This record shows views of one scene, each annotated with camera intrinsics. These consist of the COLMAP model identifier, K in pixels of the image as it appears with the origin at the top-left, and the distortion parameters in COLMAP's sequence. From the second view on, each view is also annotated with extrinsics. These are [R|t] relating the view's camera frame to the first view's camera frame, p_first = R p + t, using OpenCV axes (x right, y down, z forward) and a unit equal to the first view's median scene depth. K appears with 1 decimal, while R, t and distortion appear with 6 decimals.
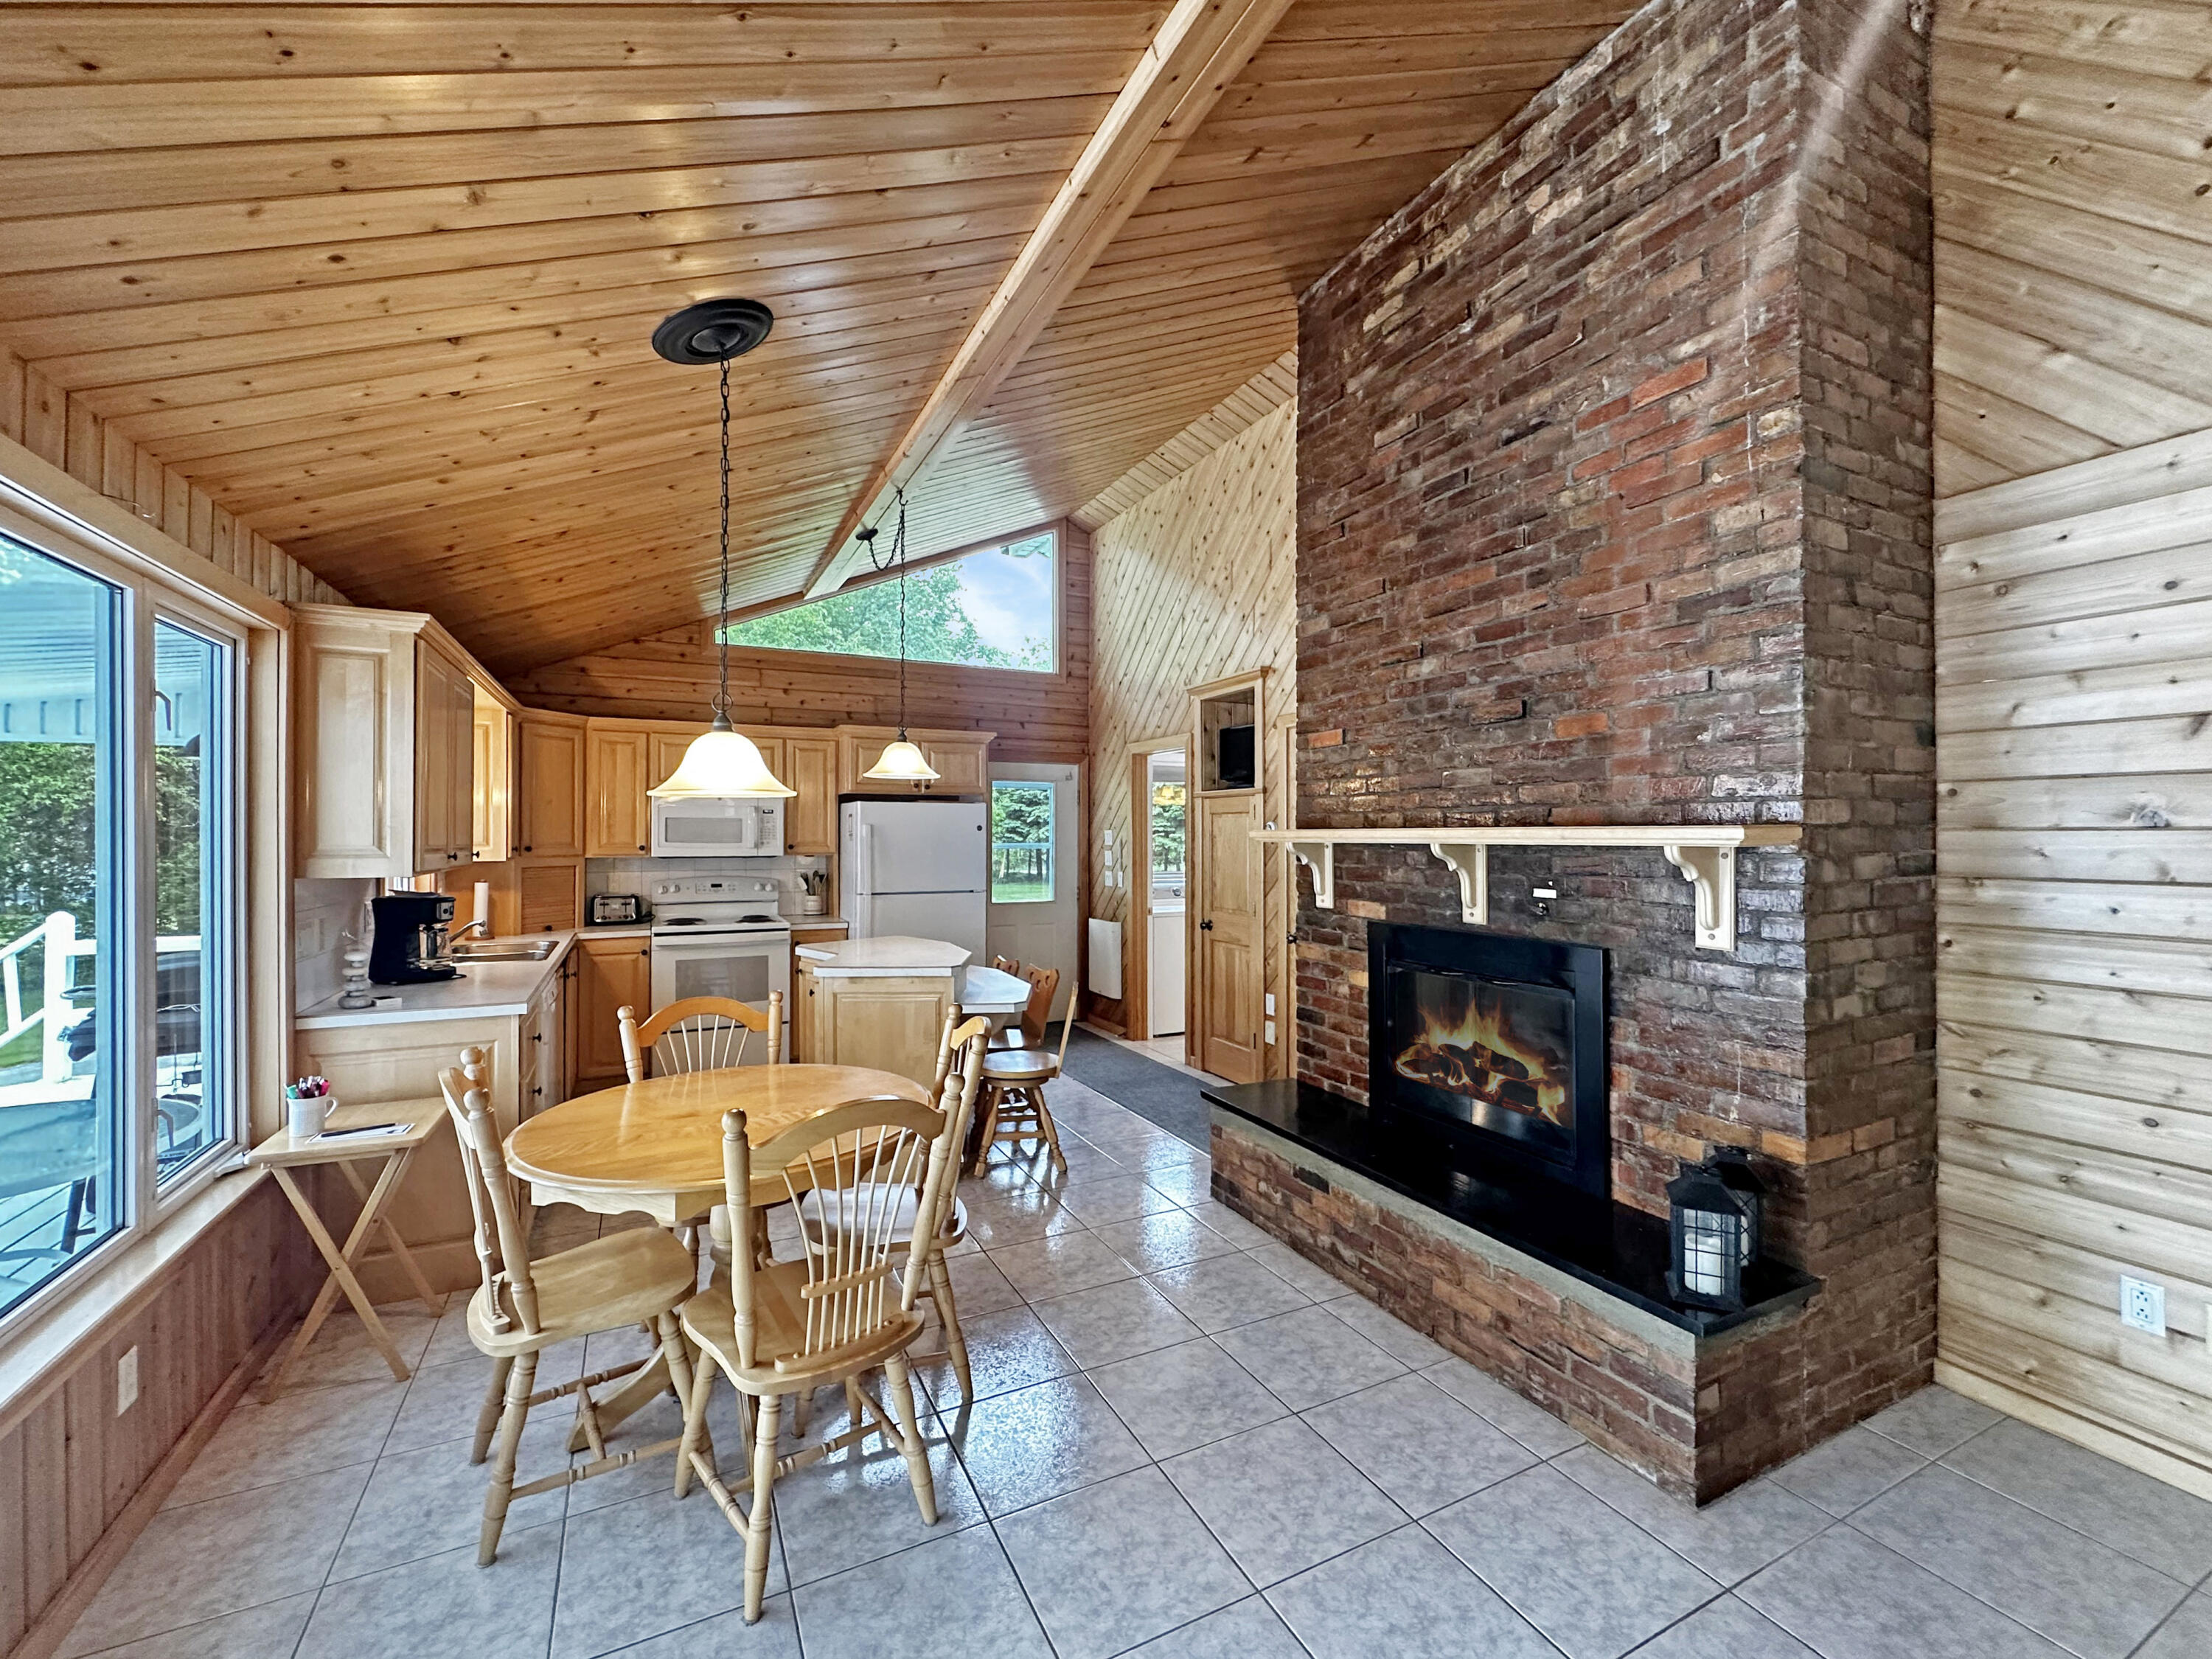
lens RADIAL K [[885.5, 0, 1087.0], [0, 885.5, 837.0], [0, 0, 1]] dist [-0.003653, 0.000932]
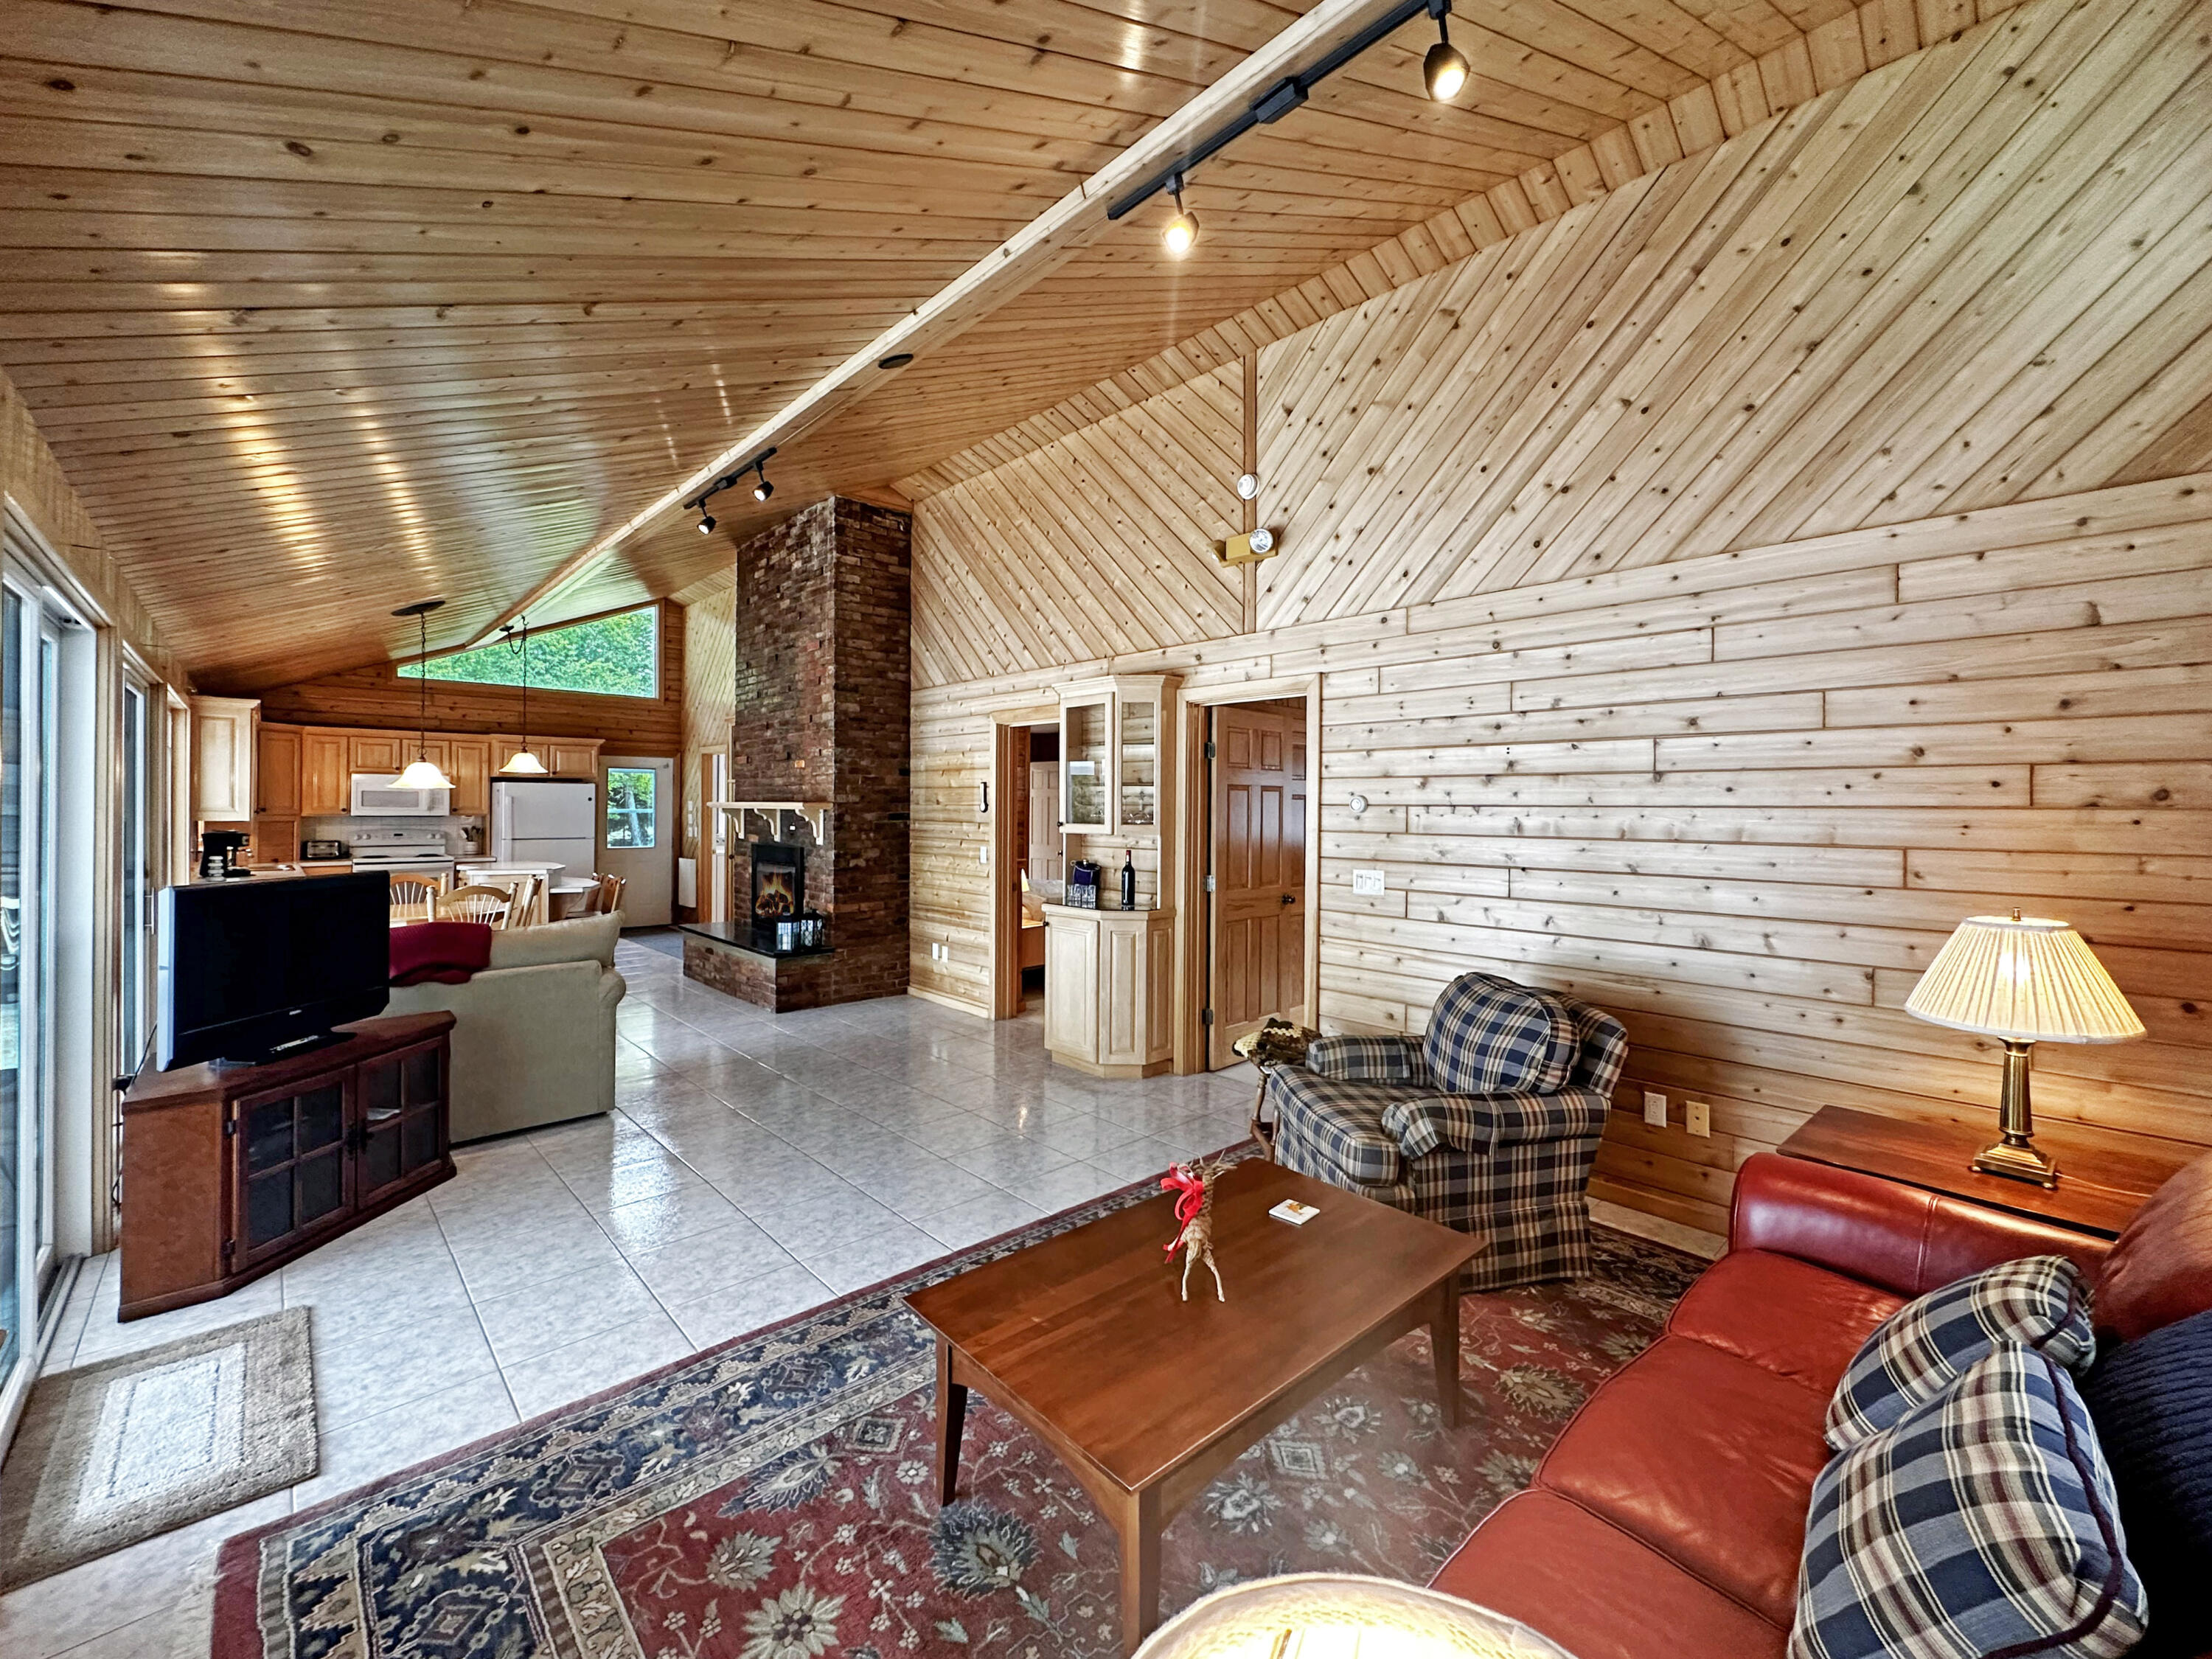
lens RADIAL K [[885.5, 0, 1082.1], [0, 885.5, 802.6], [0, 0, 1]] dist [-0.003653, 0.000932]
pose [[0.957722, 0.007559, 0.287596, 0.291041], [-0.006297, 0.999966, -0.005315, -0.000569], [-0.287626, 0.003279, 0.957737, -0.853894]]
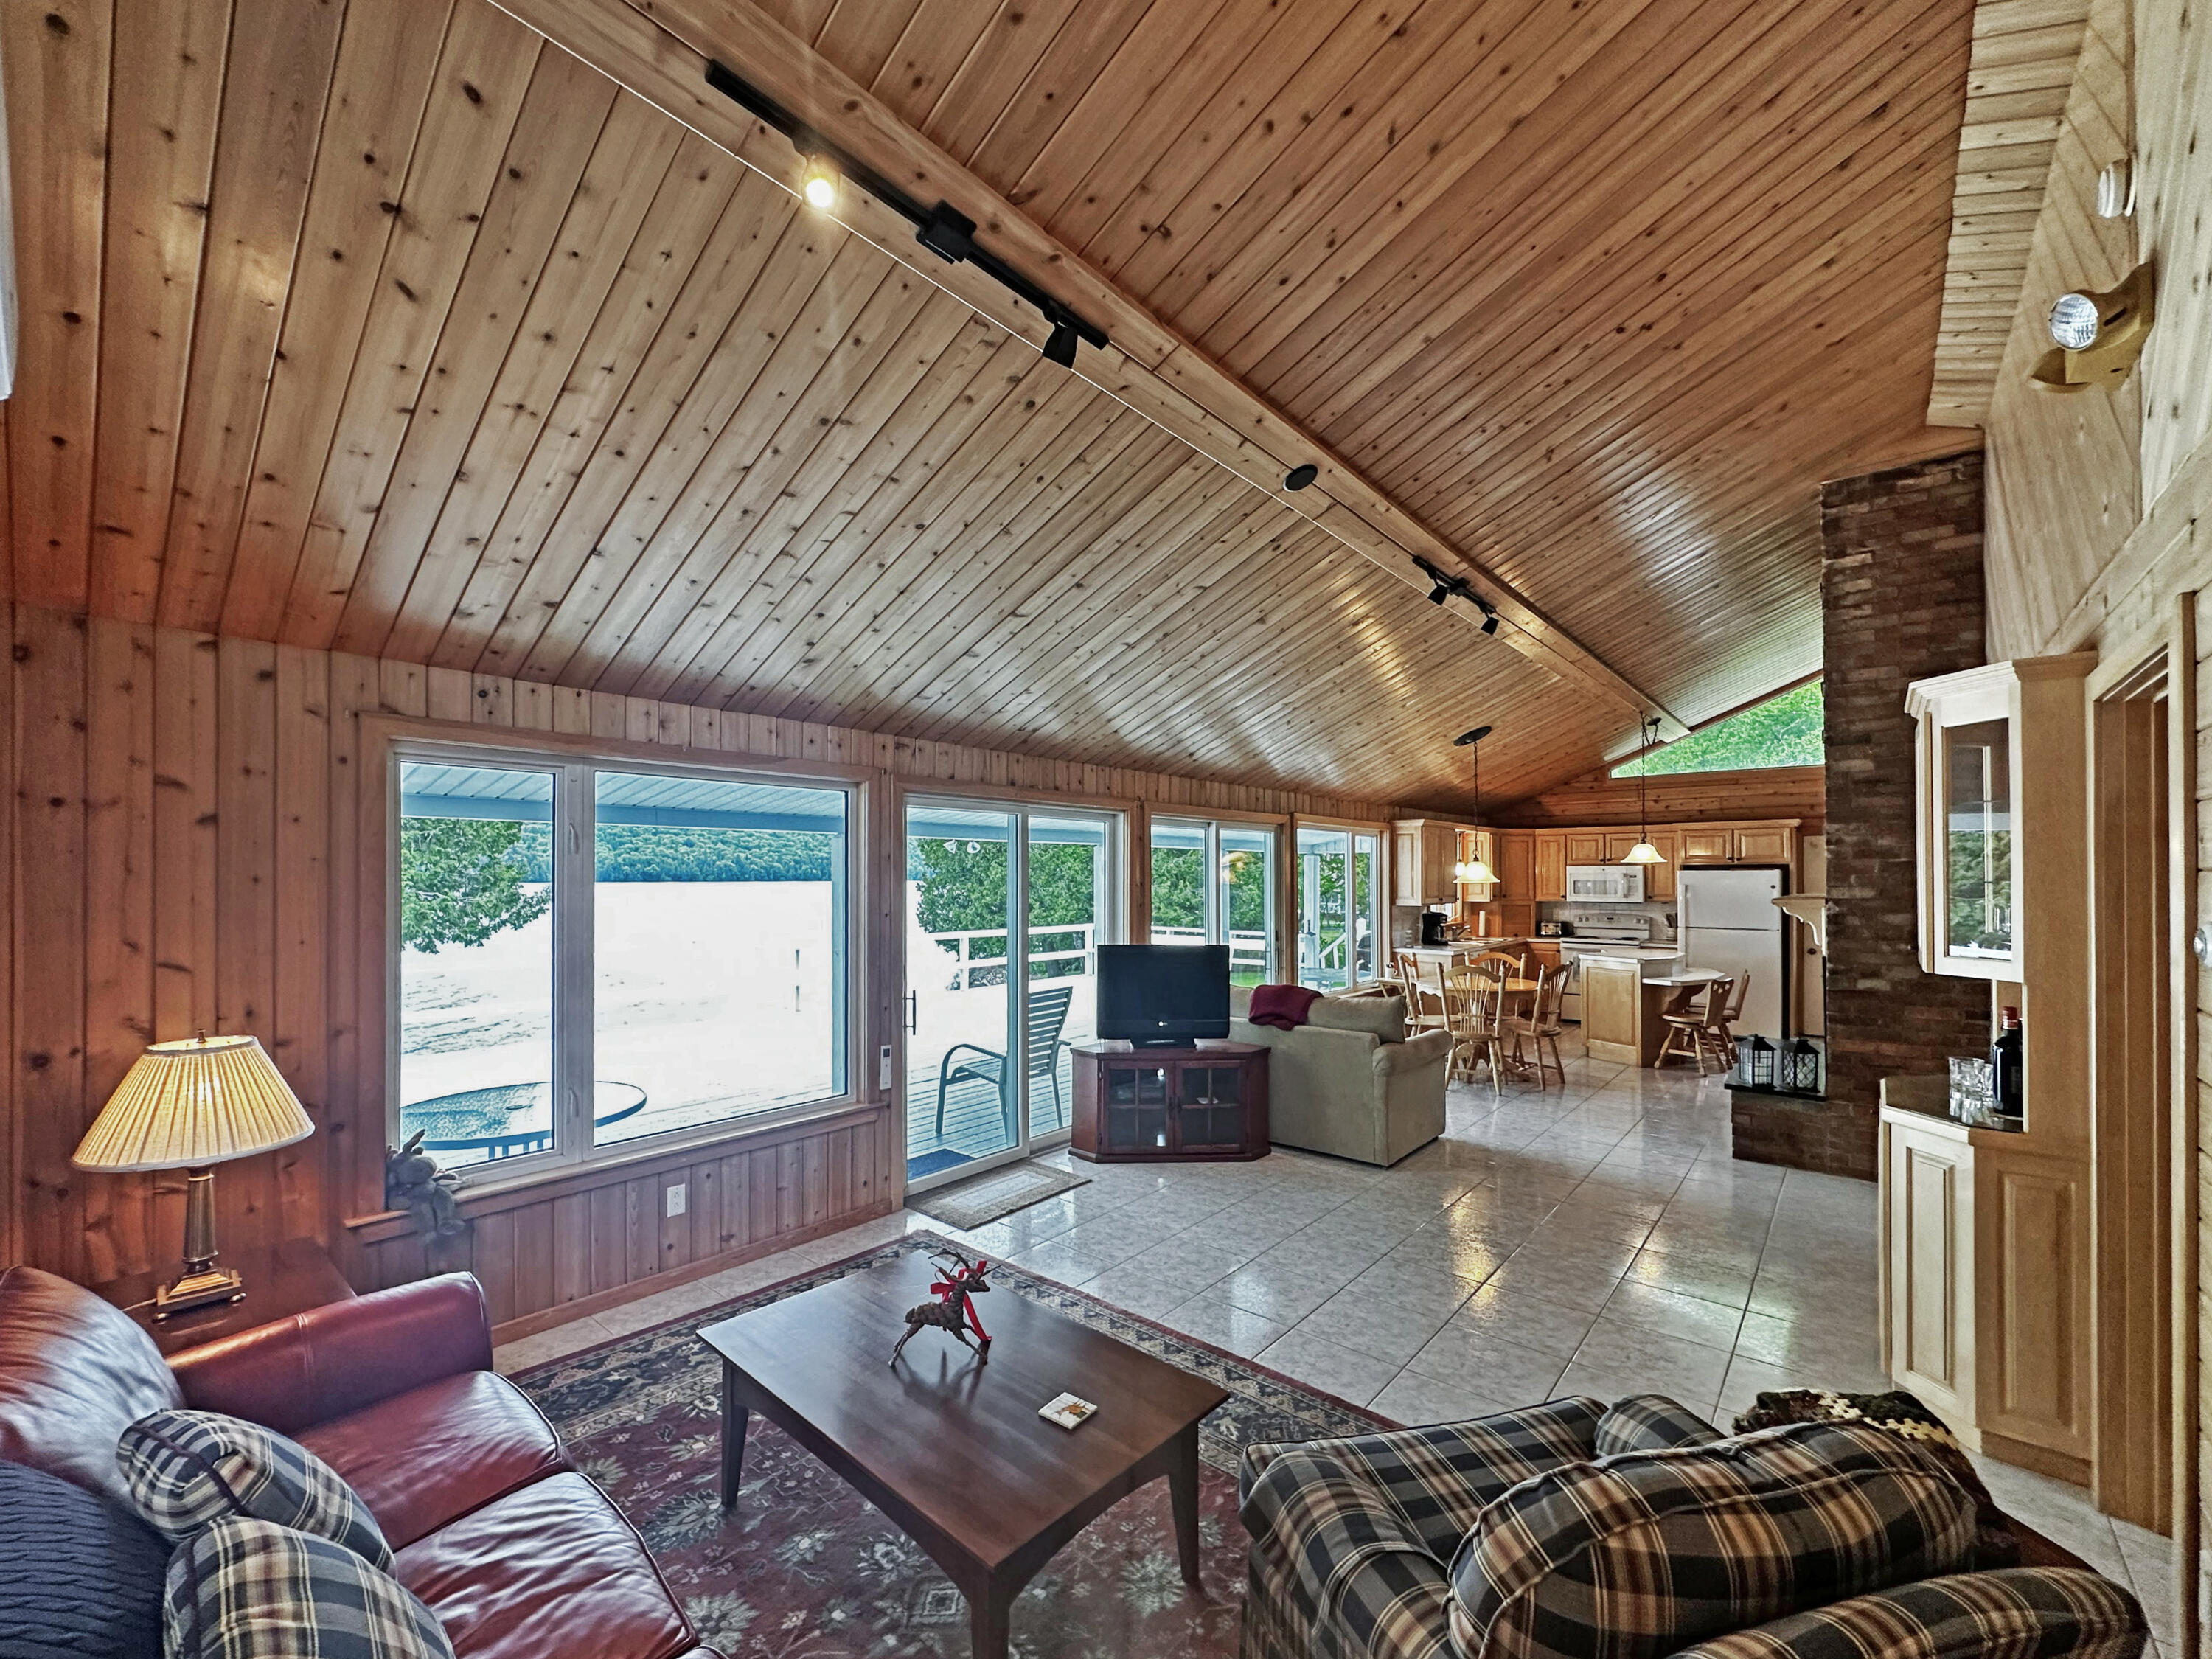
lens RADIAL K [[885.5, 0, 1119.6], [0, 885.5, 867.0], [0, 0, 1]] dist [-0.003653, 0.000932]
pose [[0.409948, -0.013397, -0.912011, 0.815917], [-0.000405, 0.999889, -0.014870, -0.021958], [0.912109, 0.006465, 0.409897, -0.622386]]
